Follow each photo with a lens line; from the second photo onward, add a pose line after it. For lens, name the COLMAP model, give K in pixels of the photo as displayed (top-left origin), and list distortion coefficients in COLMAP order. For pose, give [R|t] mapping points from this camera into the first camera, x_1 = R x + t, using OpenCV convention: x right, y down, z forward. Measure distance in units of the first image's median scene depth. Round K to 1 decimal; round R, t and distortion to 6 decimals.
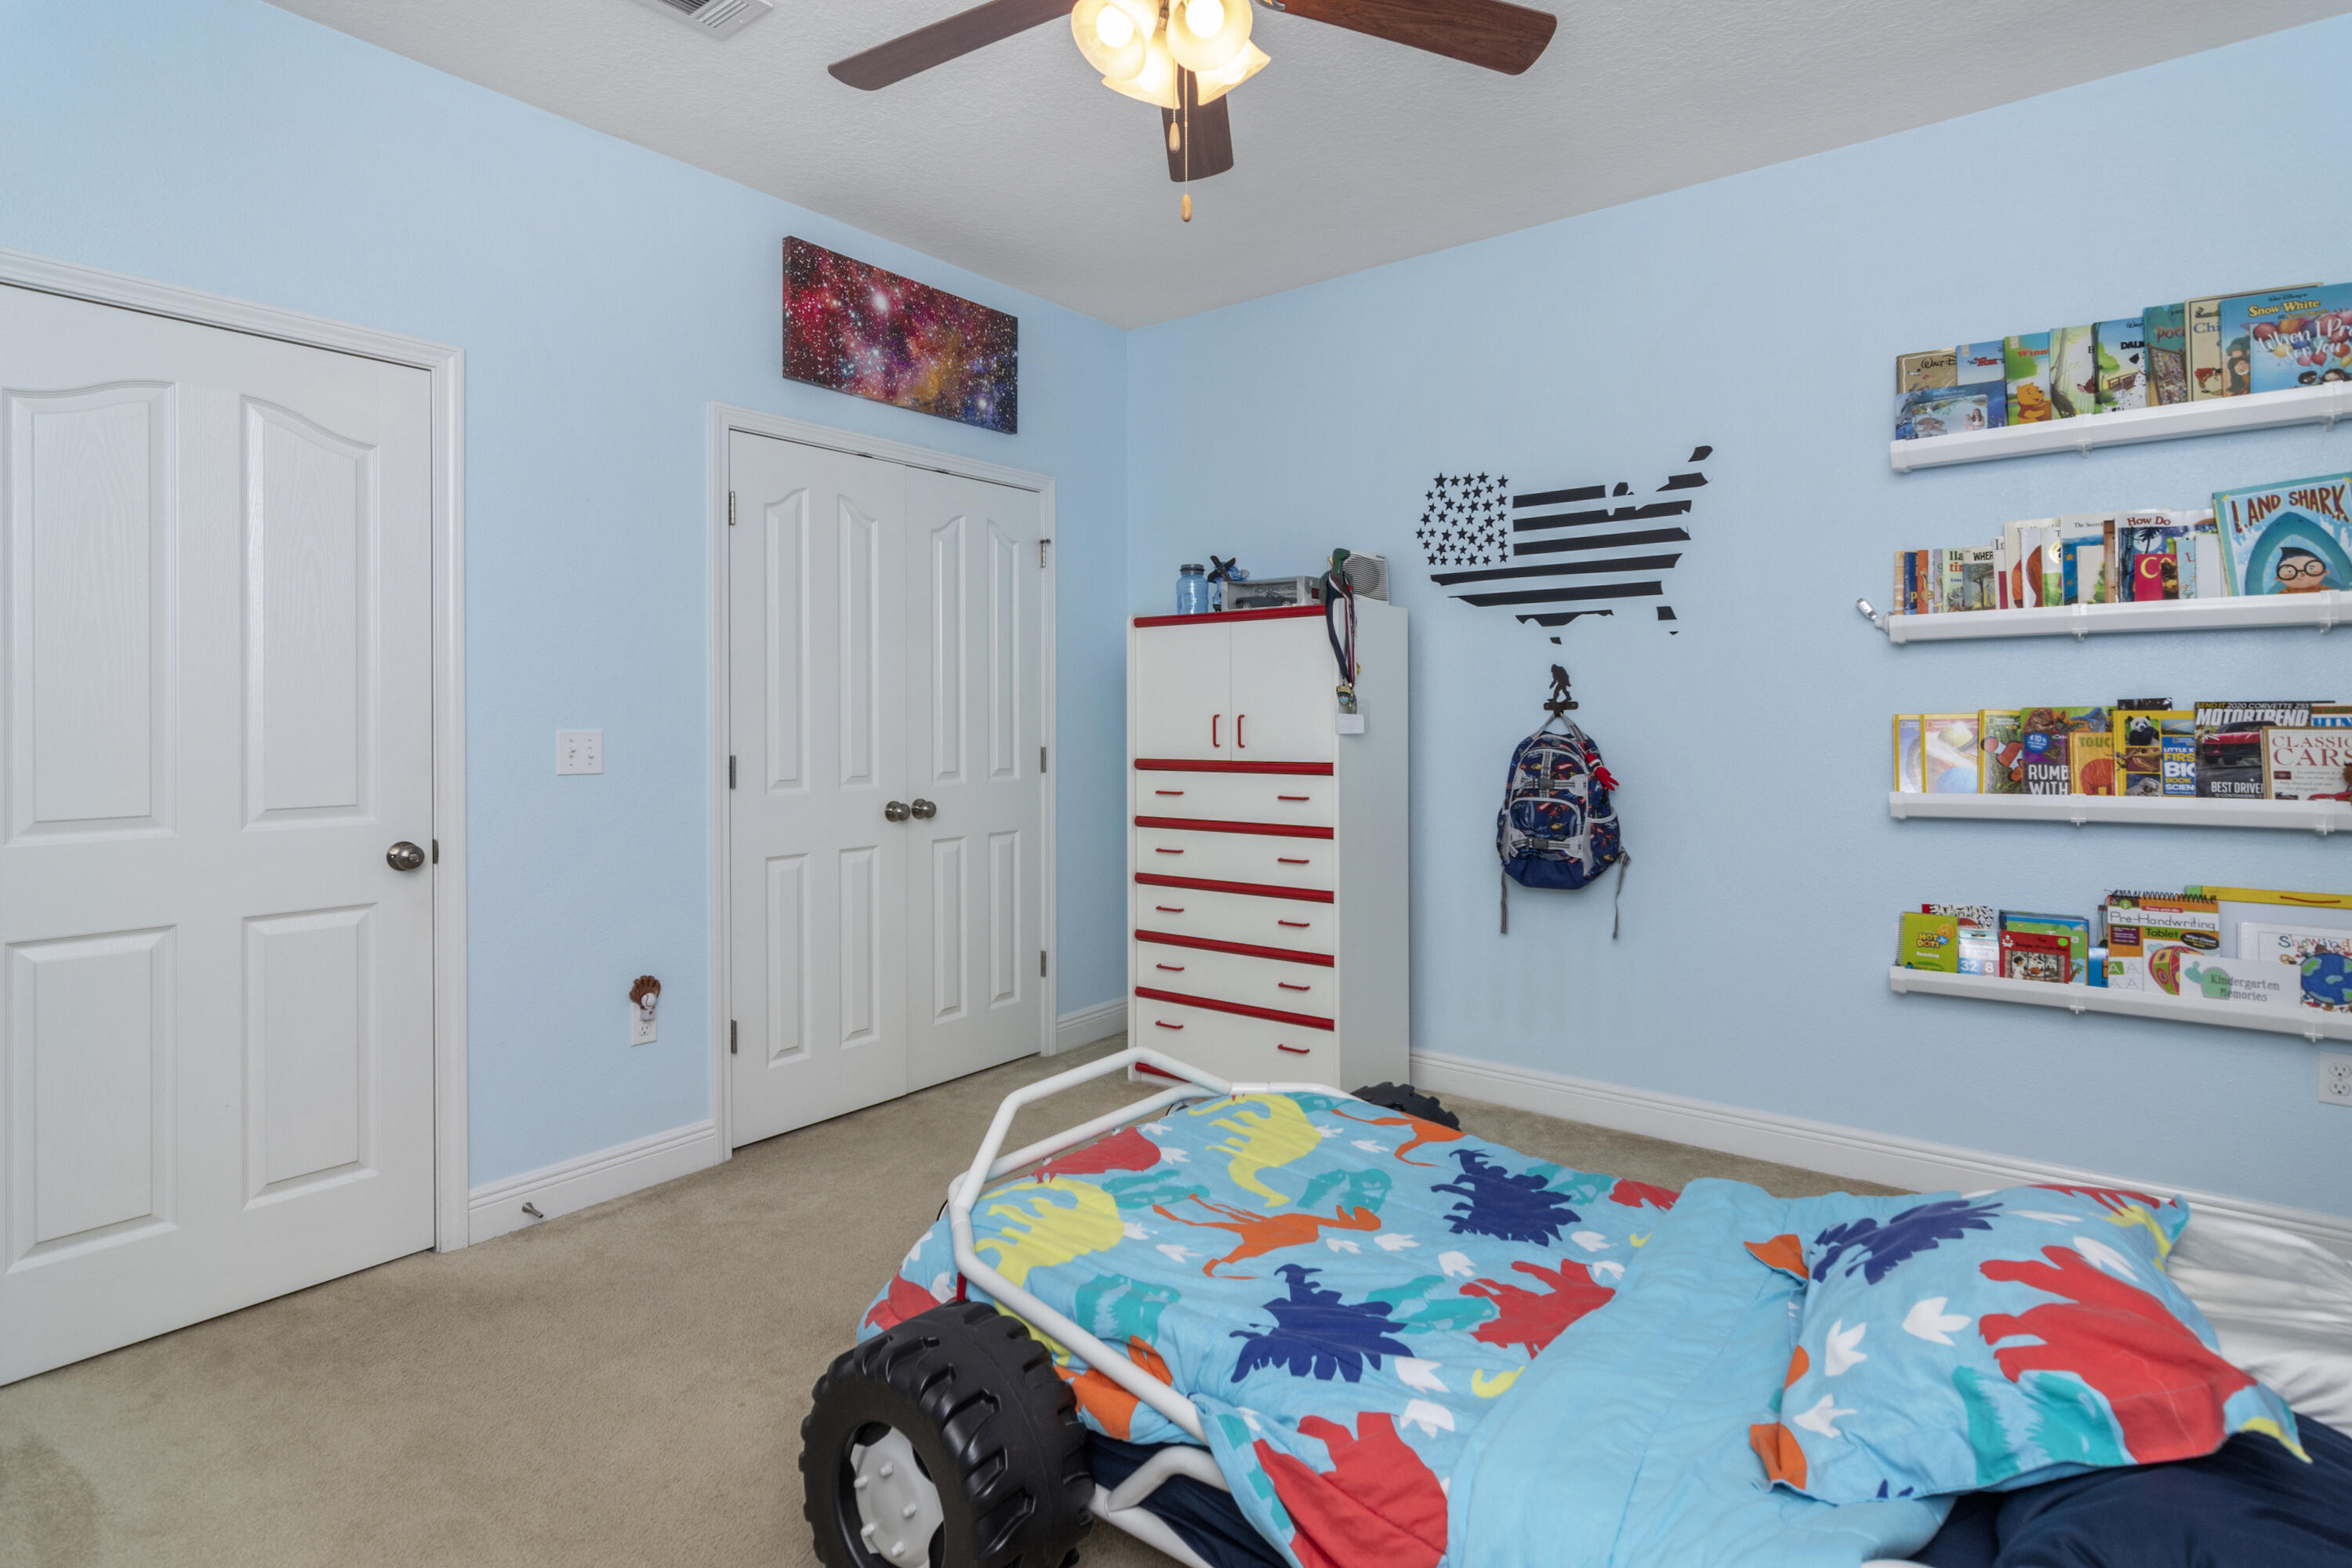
lens RADIAL K [[1126.2, 0, 1159.2], [0, 1126.2, 730.4], [0, 0, 1]] dist [-0.001207, 0.000814]
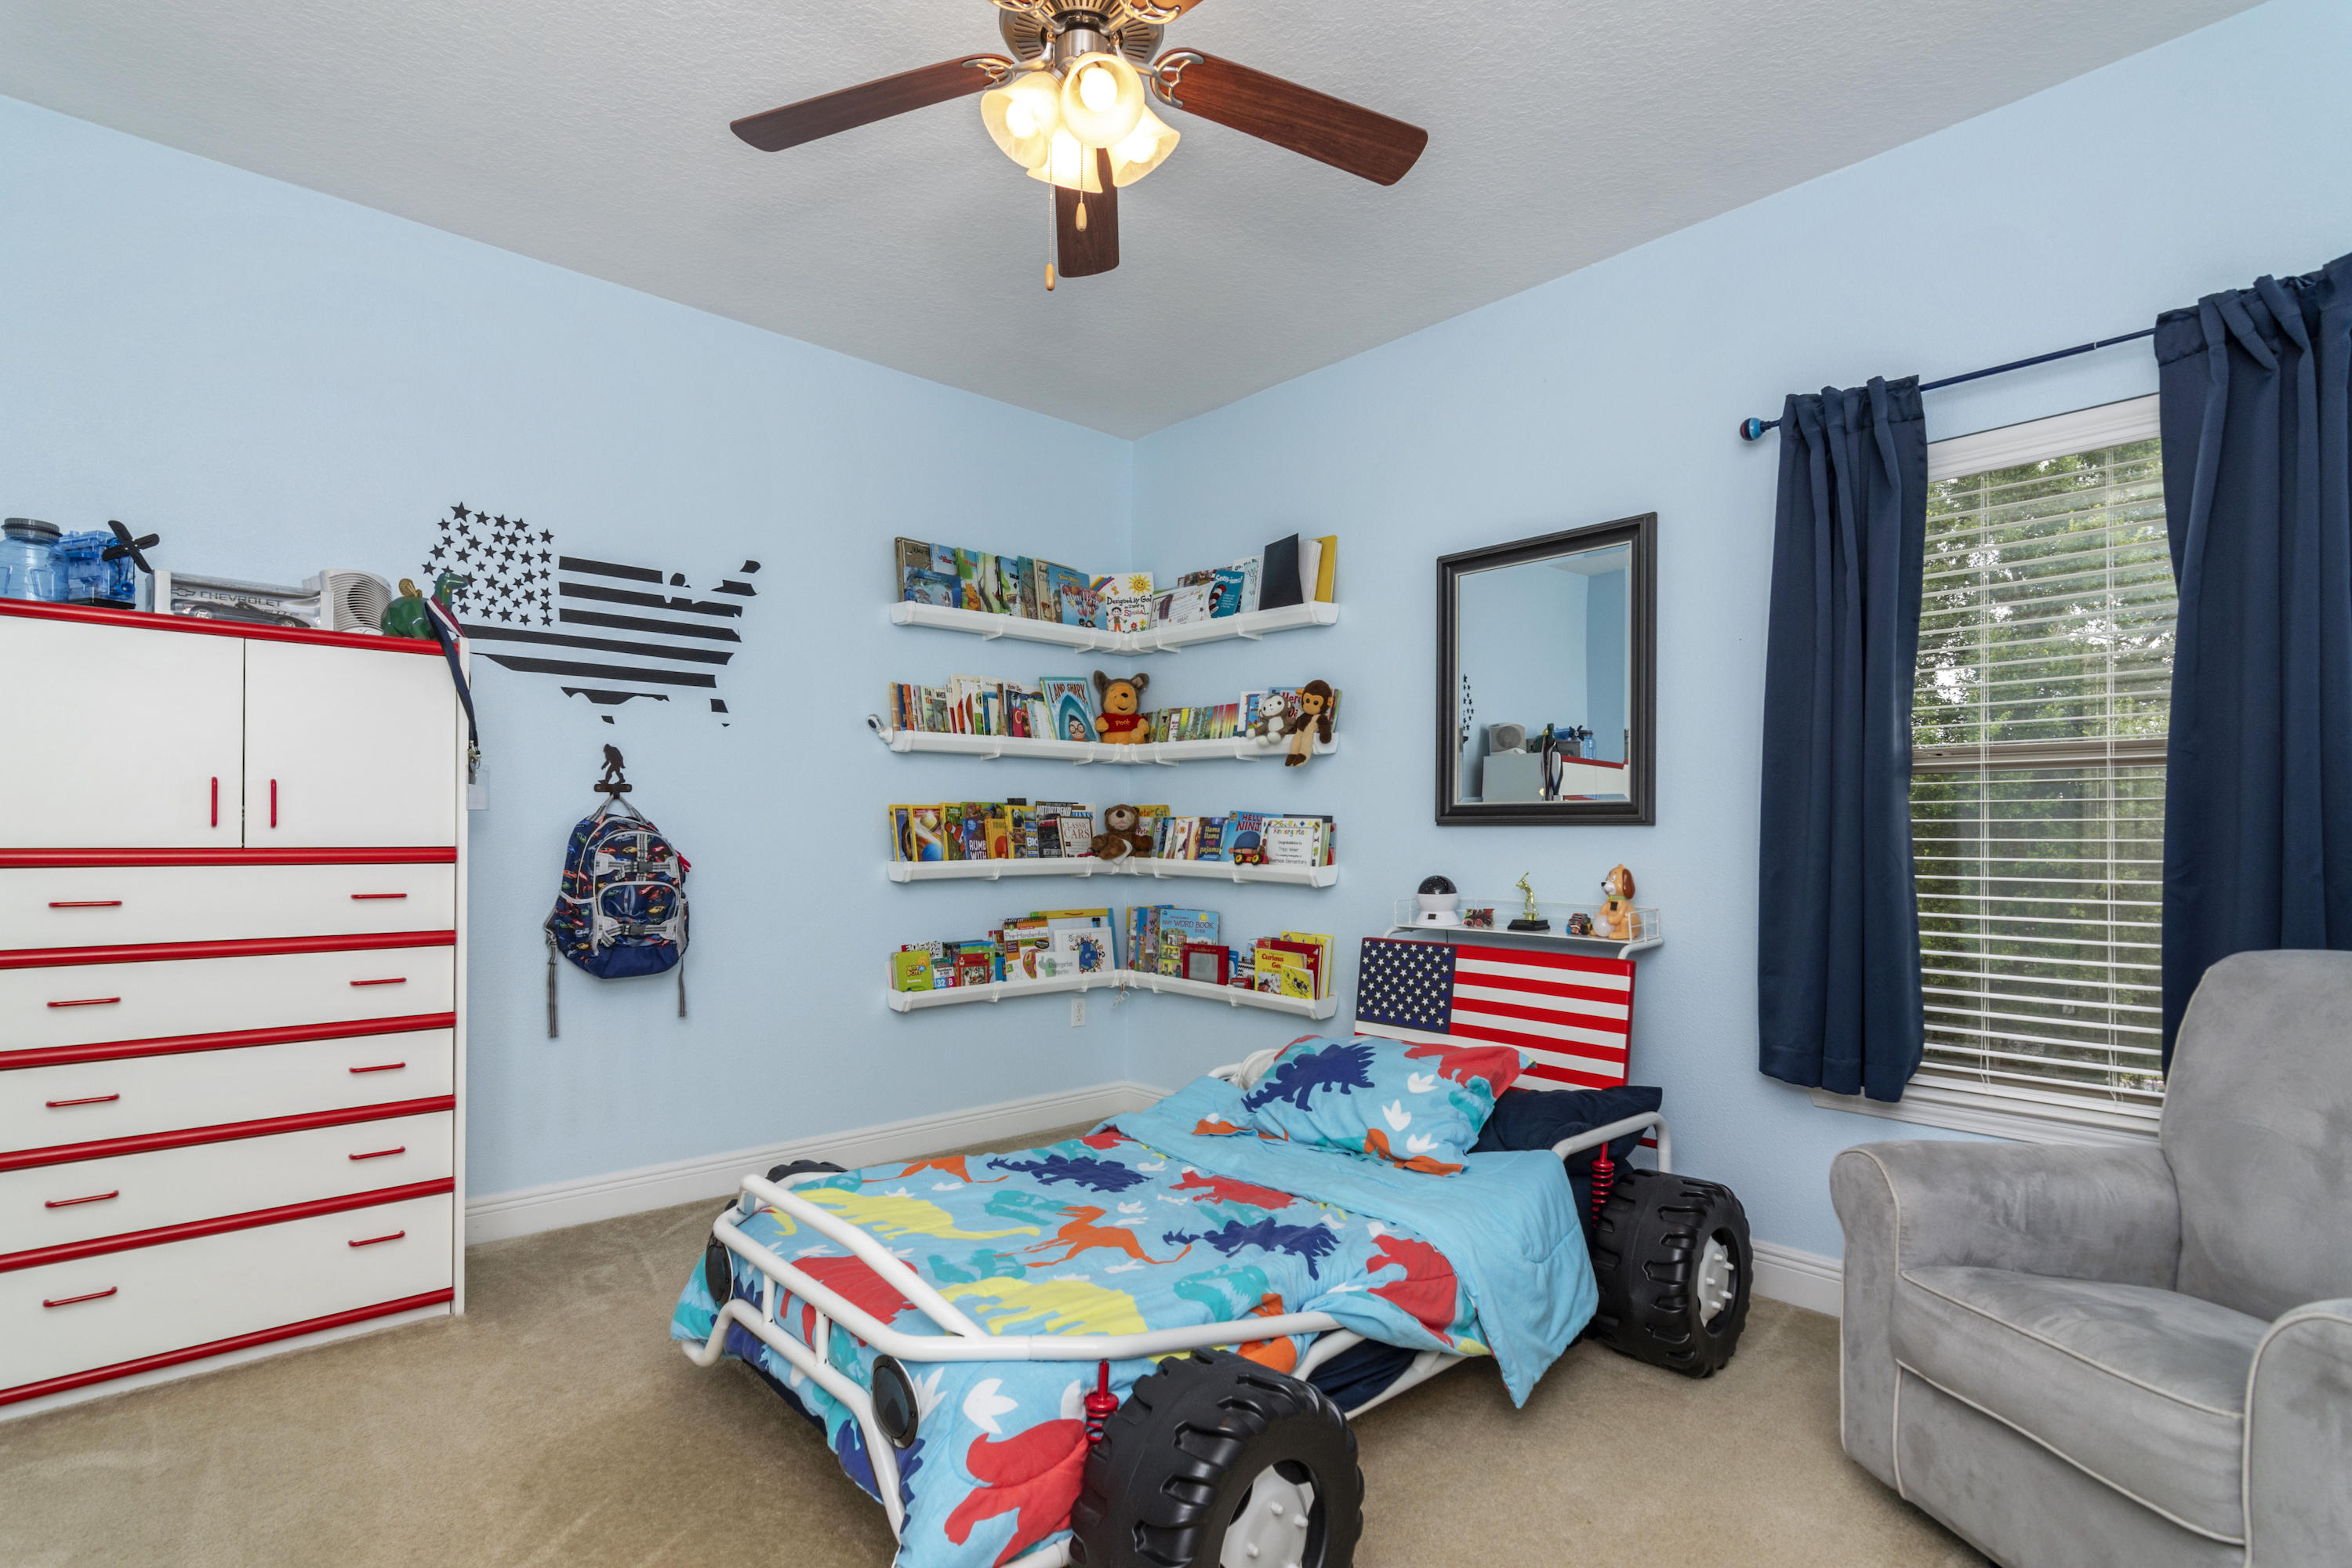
lens RADIAL K [[1126.2, 0, 1148.6], [0, 1126.2, 835.4], [0, 0, 1]] dist [-0.001207, 0.000814]
pose [[0.217907, 0.005118, 0.975956, -0.608047], [0.002577, 0.999980, -0.005820, 0.032256], [-0.975966, 0.003784, 0.217890, 0.434763]]
